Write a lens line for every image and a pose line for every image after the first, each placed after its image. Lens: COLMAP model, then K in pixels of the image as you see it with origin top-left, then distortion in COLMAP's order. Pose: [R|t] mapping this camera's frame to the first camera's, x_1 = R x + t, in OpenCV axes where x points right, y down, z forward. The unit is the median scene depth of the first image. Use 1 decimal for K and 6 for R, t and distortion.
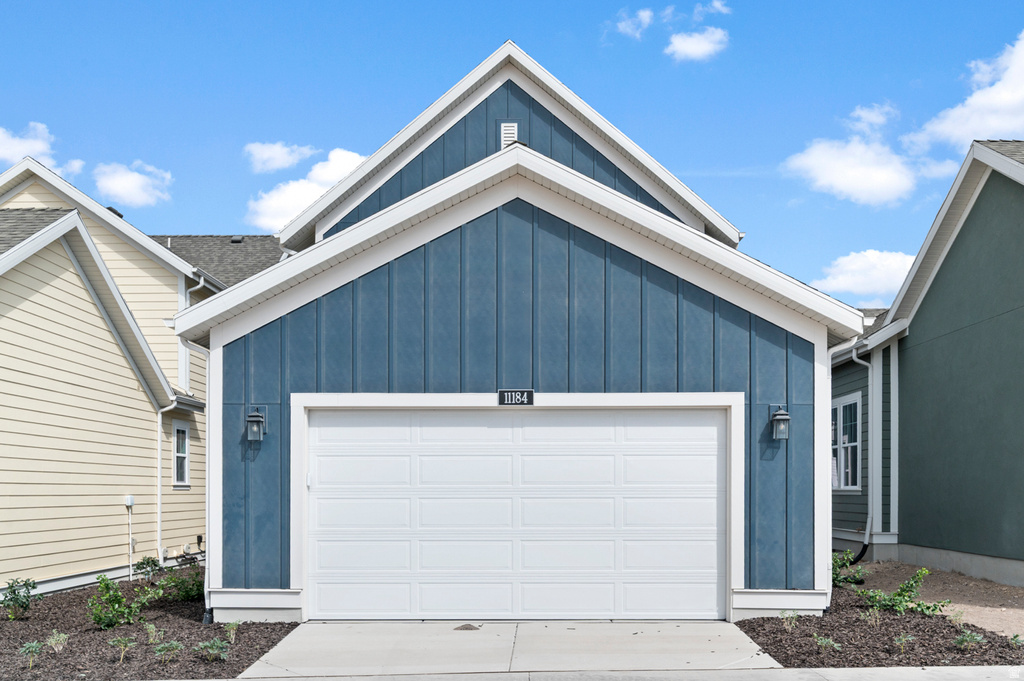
lens RADIAL K [[836.9, 0, 503.0], [0, 836.9, 371.0], [0, 0, 1]] dist [0.003540, -0.015181]
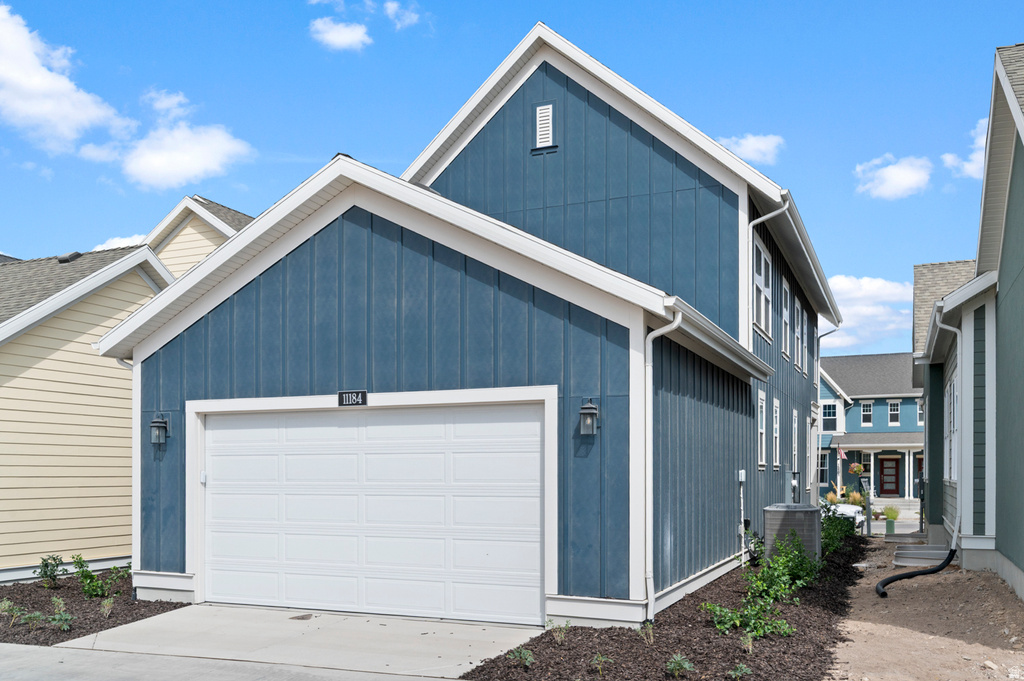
lens RADIAL K [[868.7, 0, 505.8], [0, 868.7, 340.8], [0, 0, 1]] dist [-0.006955, 0.011867]
pose [[0.922626, -0.058080, -0.381298, 0.602972], [0.055165, 0.998304, -0.018581, -0.009081], [0.381731, -0.003891, 0.924265, 0.075647]]
